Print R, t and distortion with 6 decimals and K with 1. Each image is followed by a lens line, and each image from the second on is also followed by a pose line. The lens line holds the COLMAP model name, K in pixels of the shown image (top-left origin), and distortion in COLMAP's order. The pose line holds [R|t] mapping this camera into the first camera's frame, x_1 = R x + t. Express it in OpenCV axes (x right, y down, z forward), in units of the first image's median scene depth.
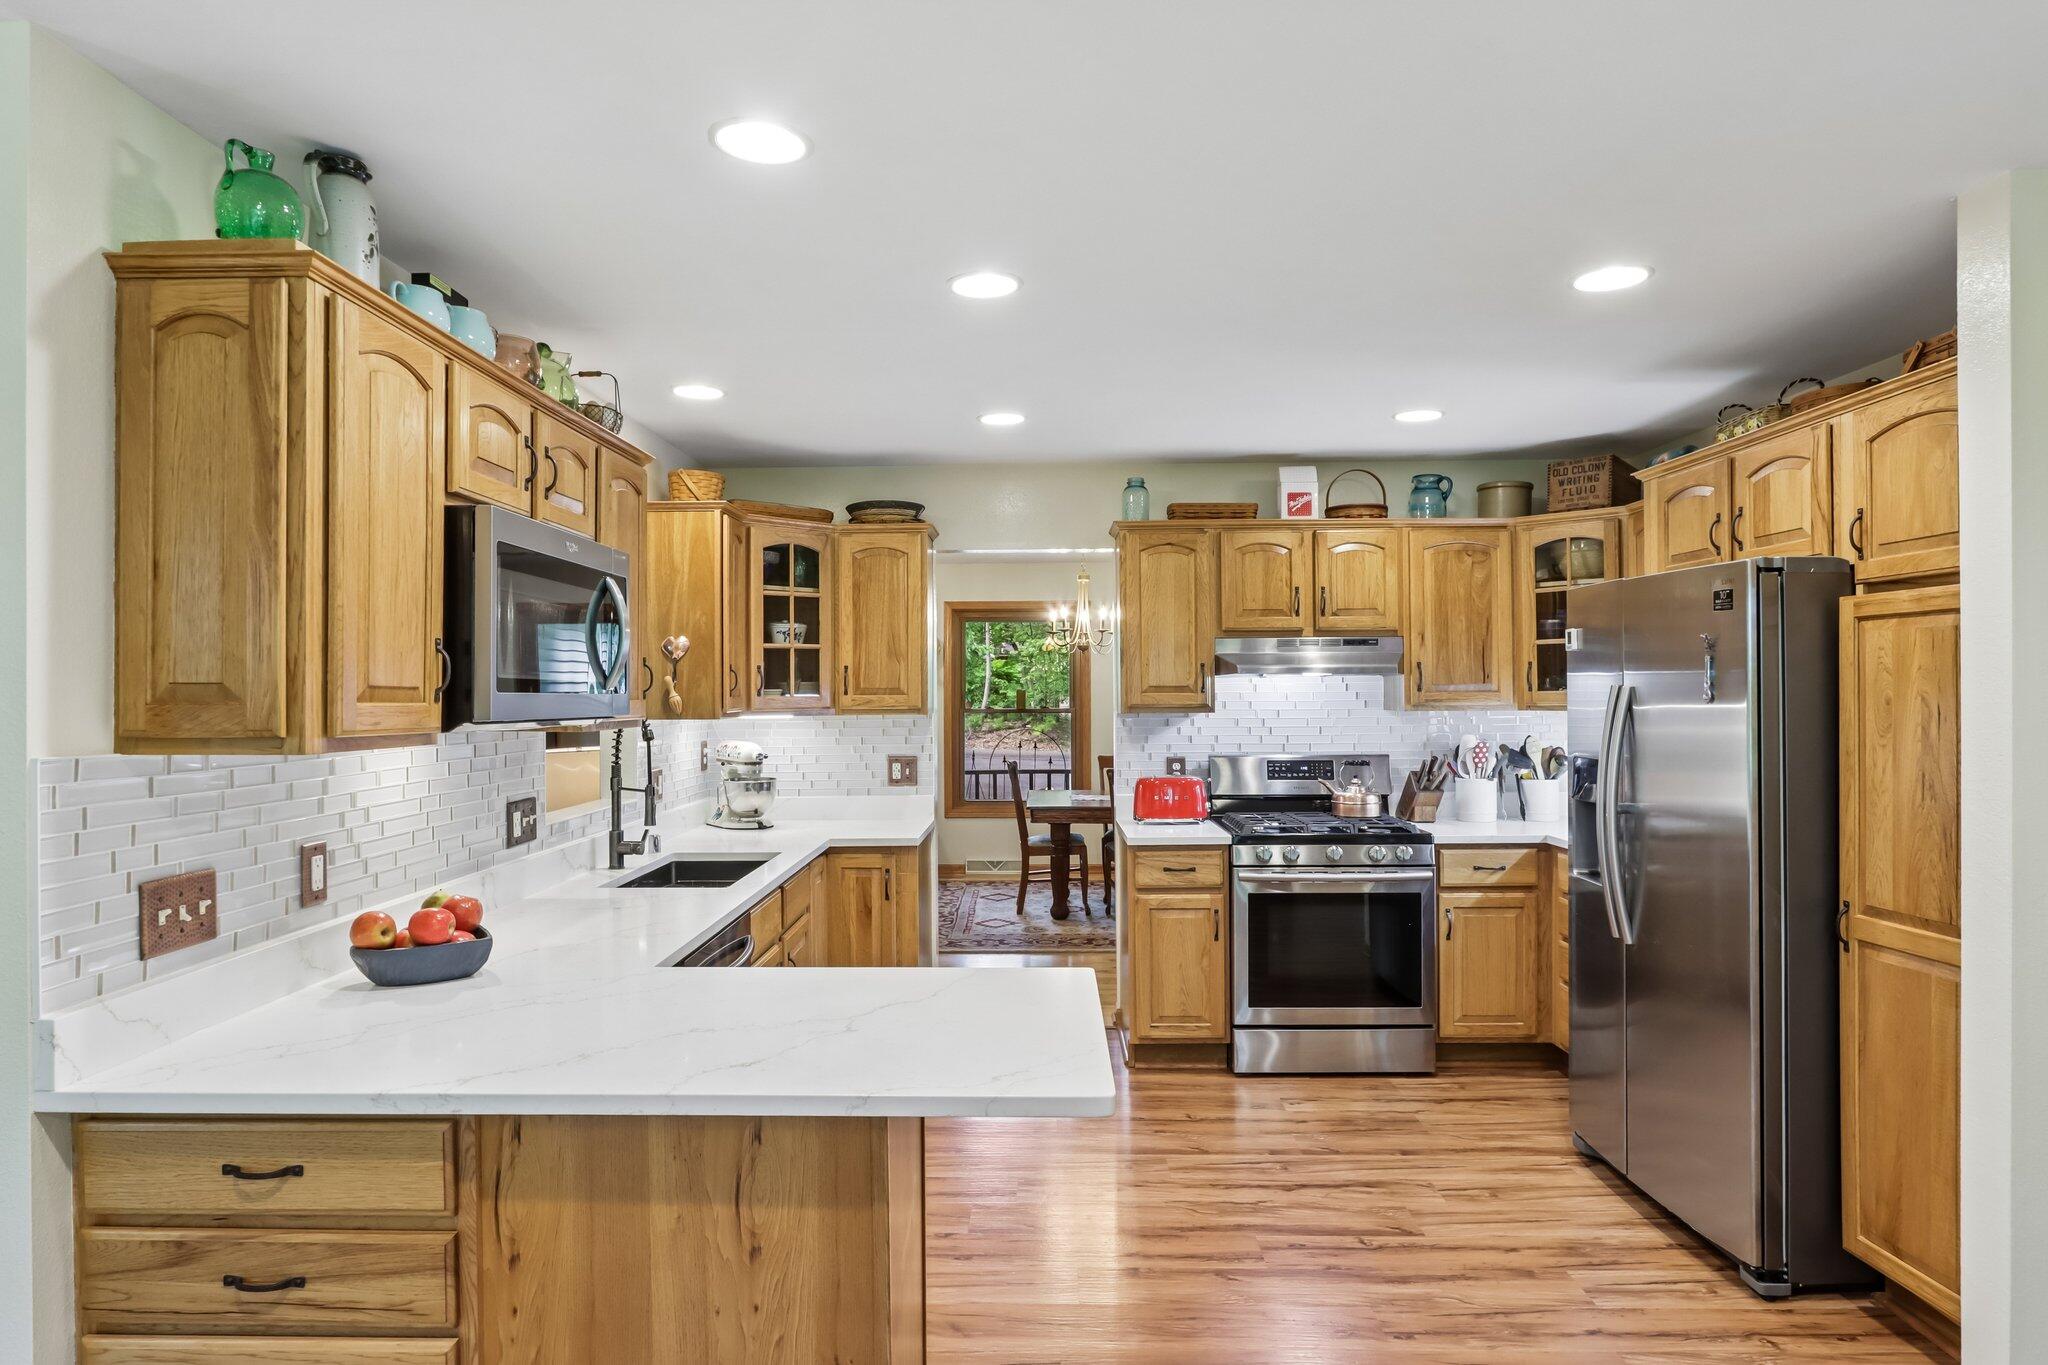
lens RADIAL K [[1189.2, 0, 1025.4], [0, 1189.2, 689.7], [0, 0, 1]] dist [-0.032162, -0.000269]
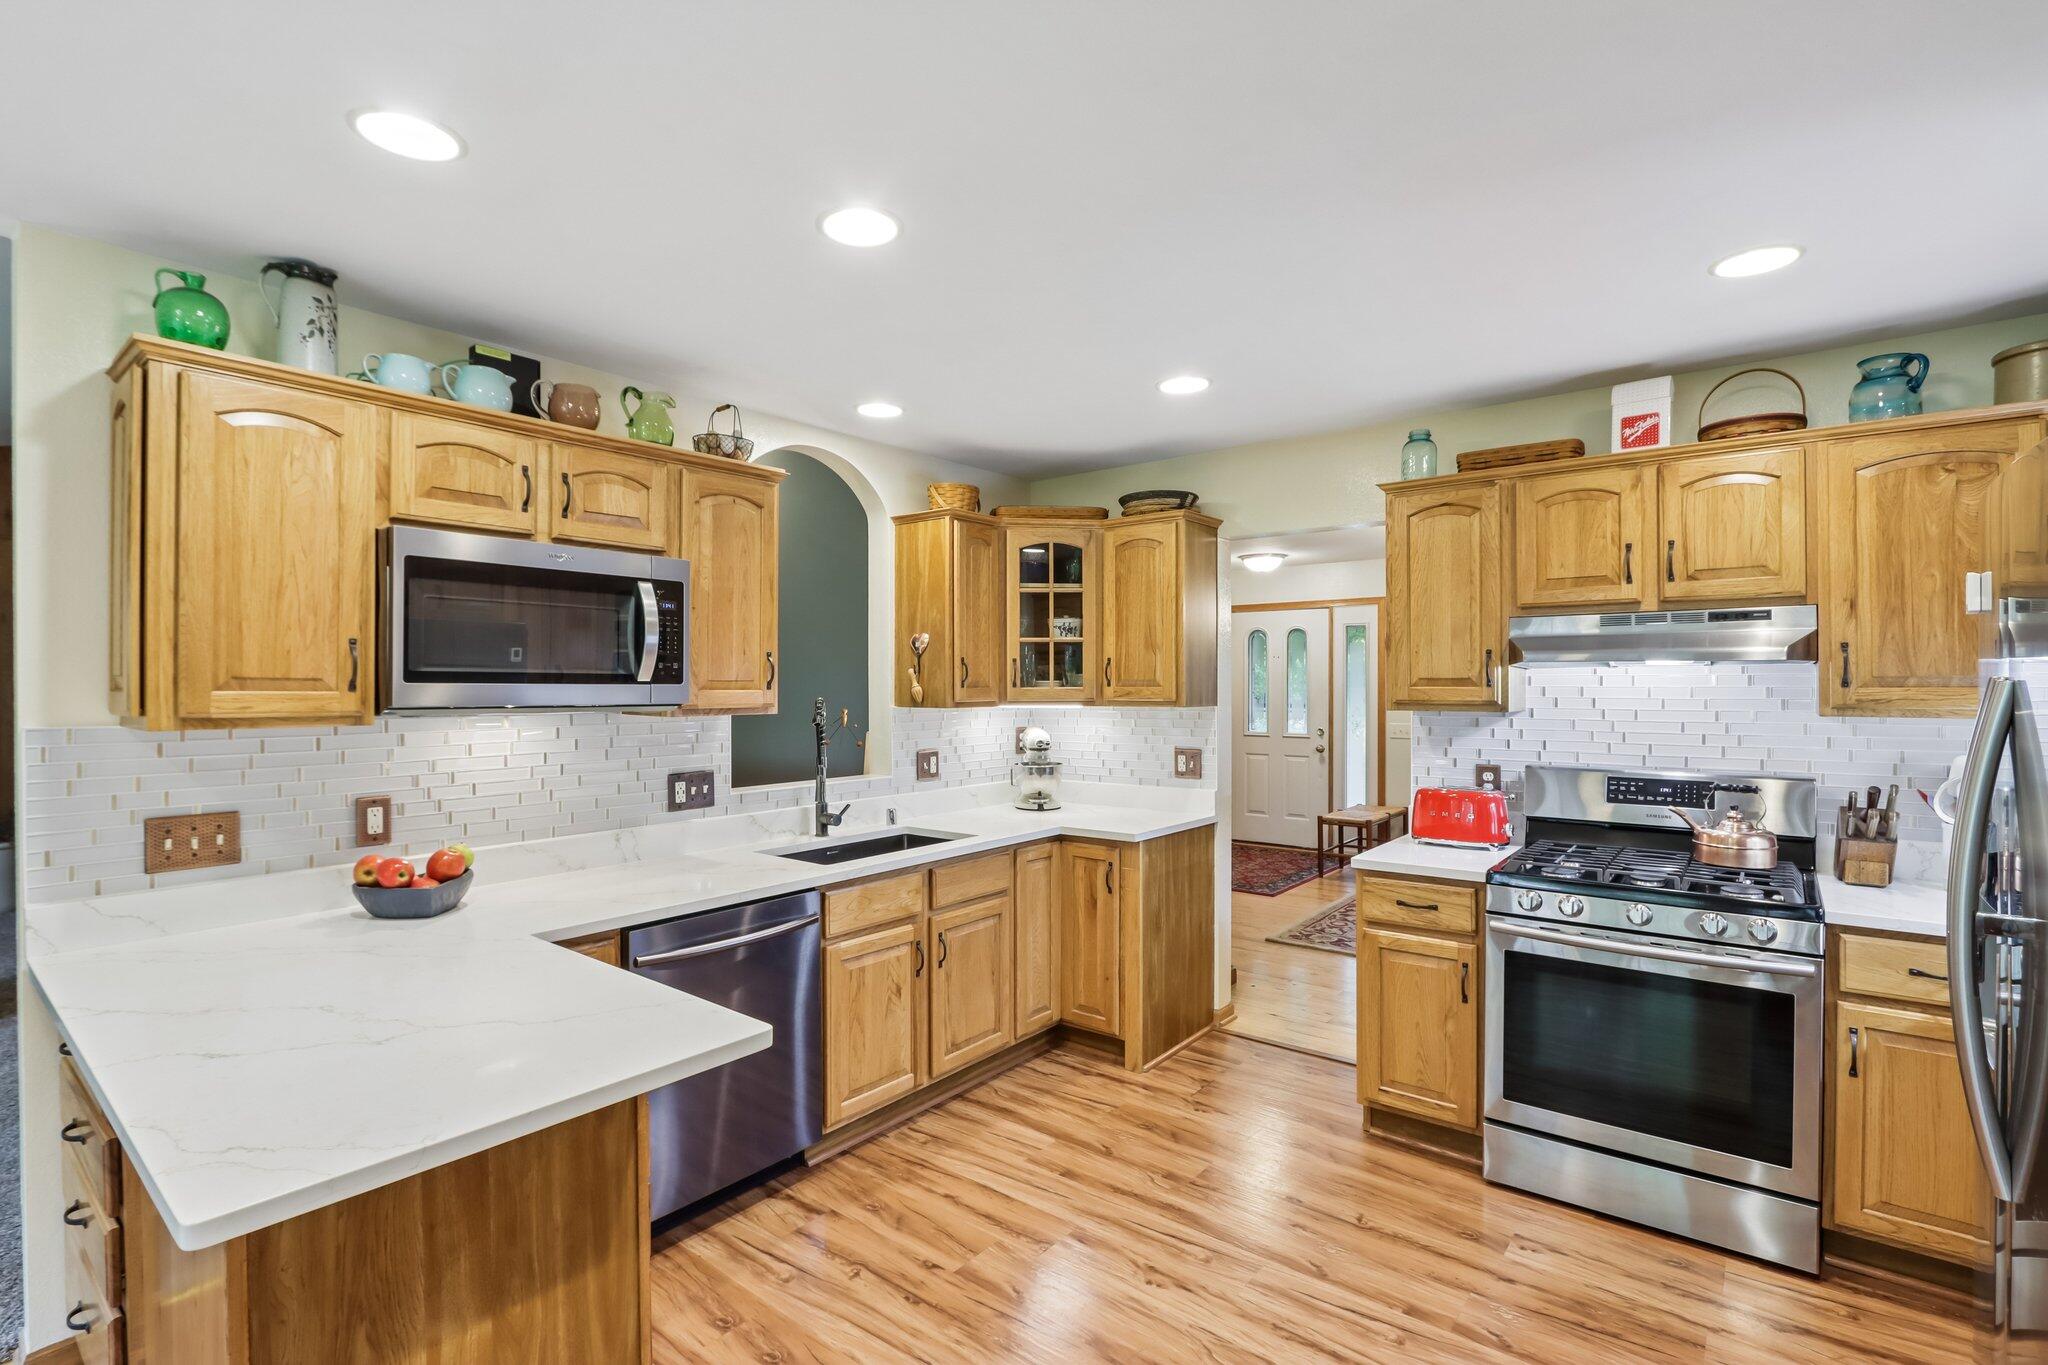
lens RADIAL K [[961.4, 0, 1010.9], [0, 961.4, 687.1], [0, 0, 1]] dist [-0.027982, 0.006243]
pose [[0.782433, 0.006992, -0.622695, 0.302033], [-0.002736, 0.999966, 0.007790, -0.001338], [0.622728, -0.004391, 0.782426, 0.304831]]
